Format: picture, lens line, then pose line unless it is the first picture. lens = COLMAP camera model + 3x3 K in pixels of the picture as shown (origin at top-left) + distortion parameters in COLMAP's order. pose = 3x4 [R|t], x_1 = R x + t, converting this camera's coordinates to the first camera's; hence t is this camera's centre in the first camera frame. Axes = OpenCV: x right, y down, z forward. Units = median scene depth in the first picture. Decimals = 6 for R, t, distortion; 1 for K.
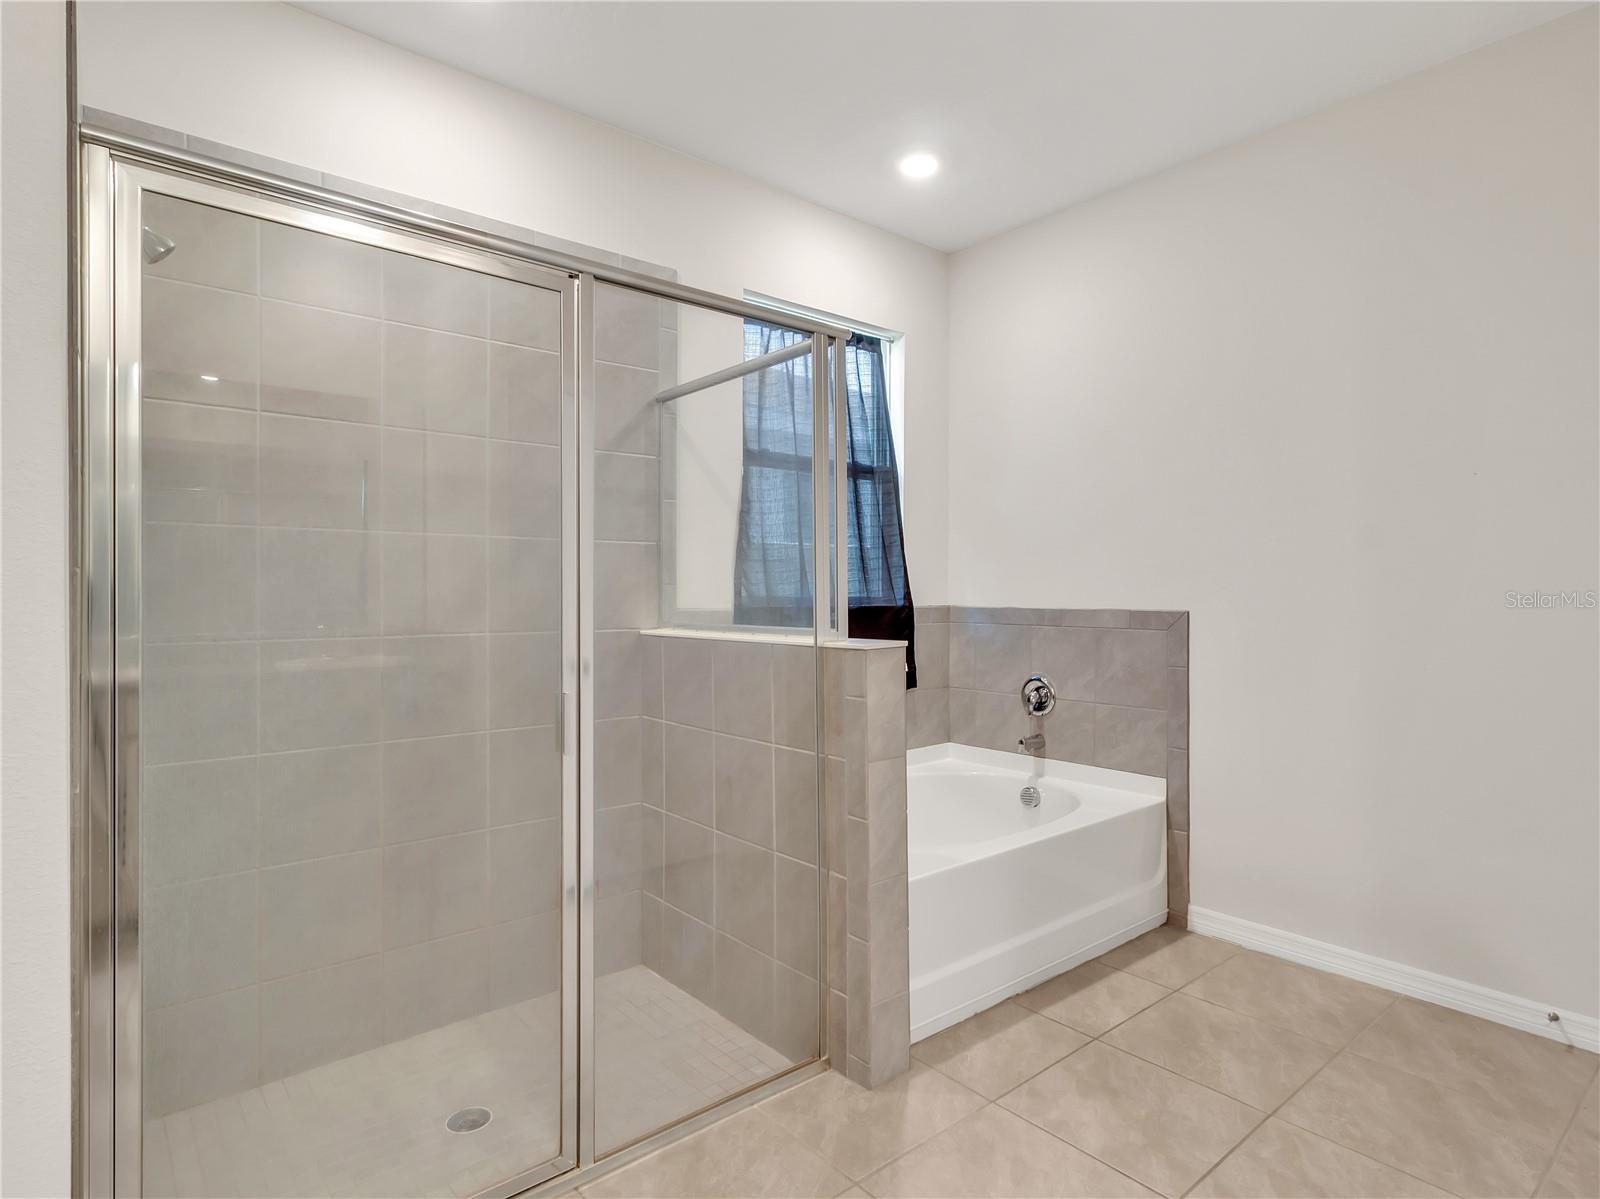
lens RADIAL K [[859.1, 0, 800.0], [0, 859.1, 599.5], [0, 0, 1]] dist [0.001692, 0.000024]
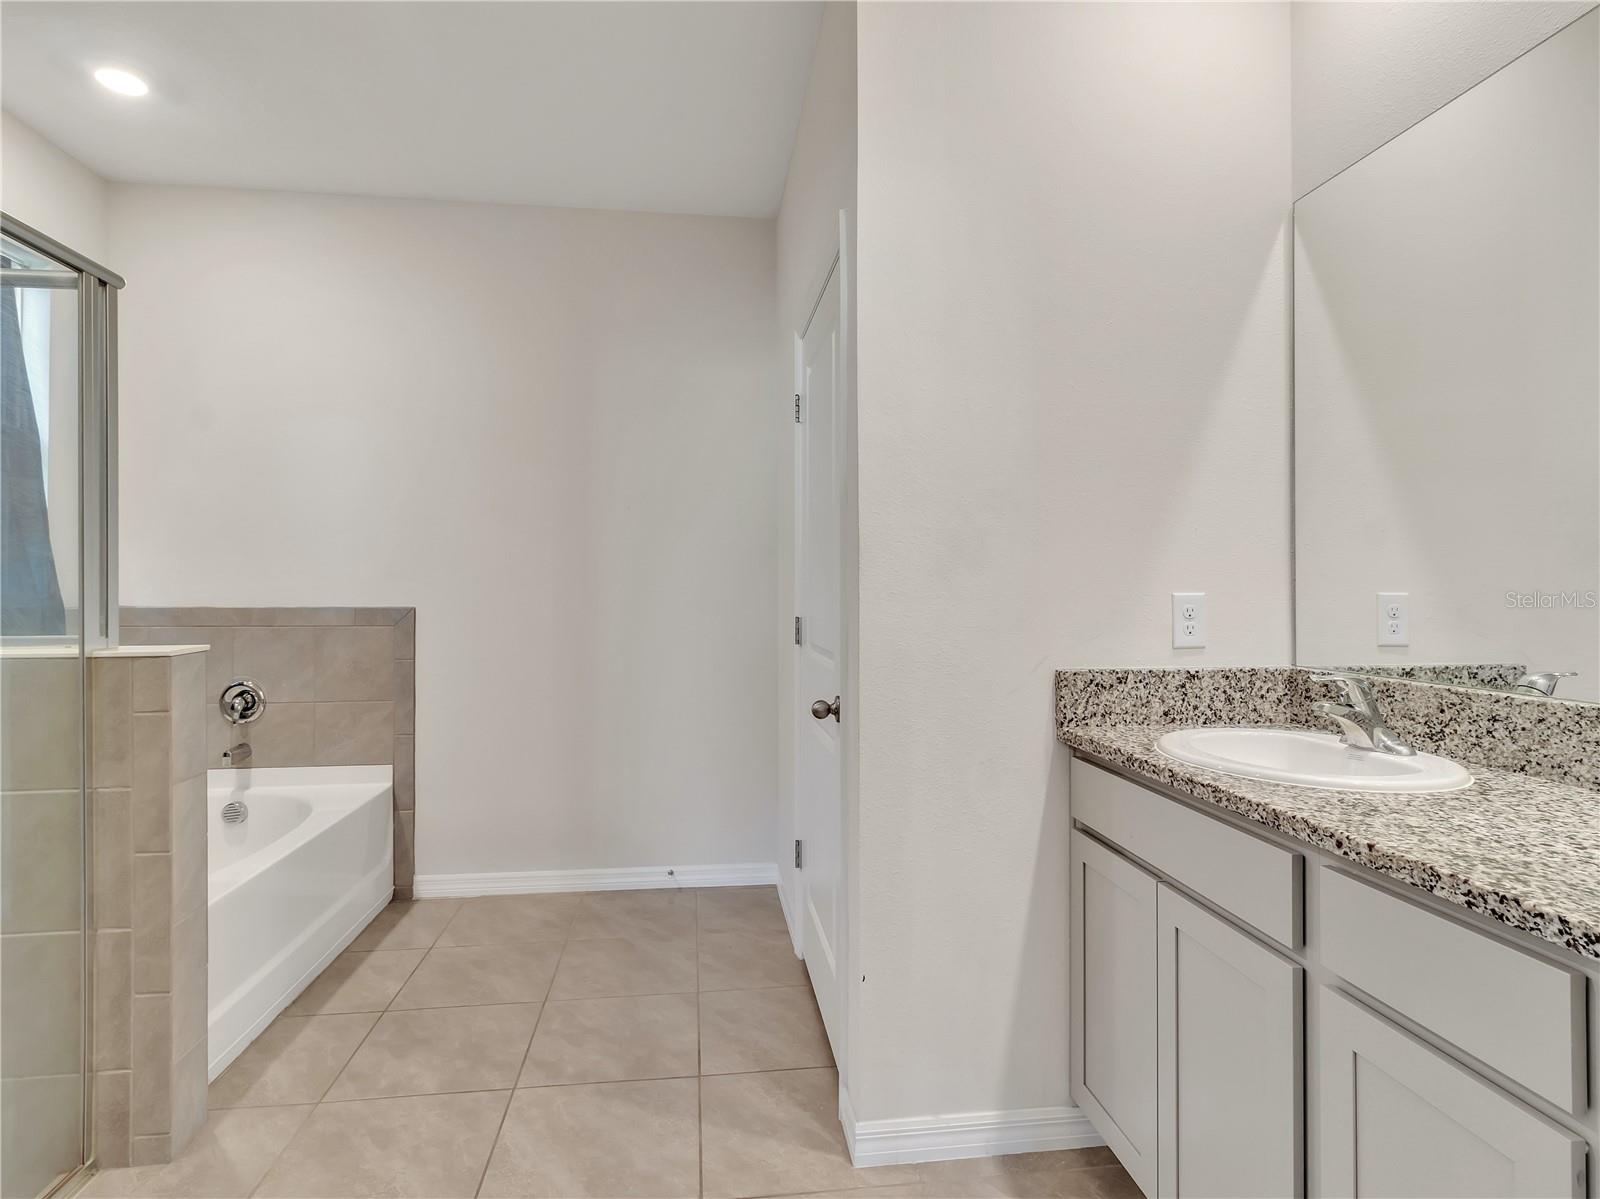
lens RADIAL K [[852.7, 0, 796.3], [0, 852.7, 590.6], [0, 0, 1]] dist [0.003228, 0.000222]
pose [[0.547841, 0.002073, 0.836580, -0.257549], [0.004591, 0.999974, -0.005485, -0.000418], [-0.836570, 0.006845, 0.547817, -0.007045]]
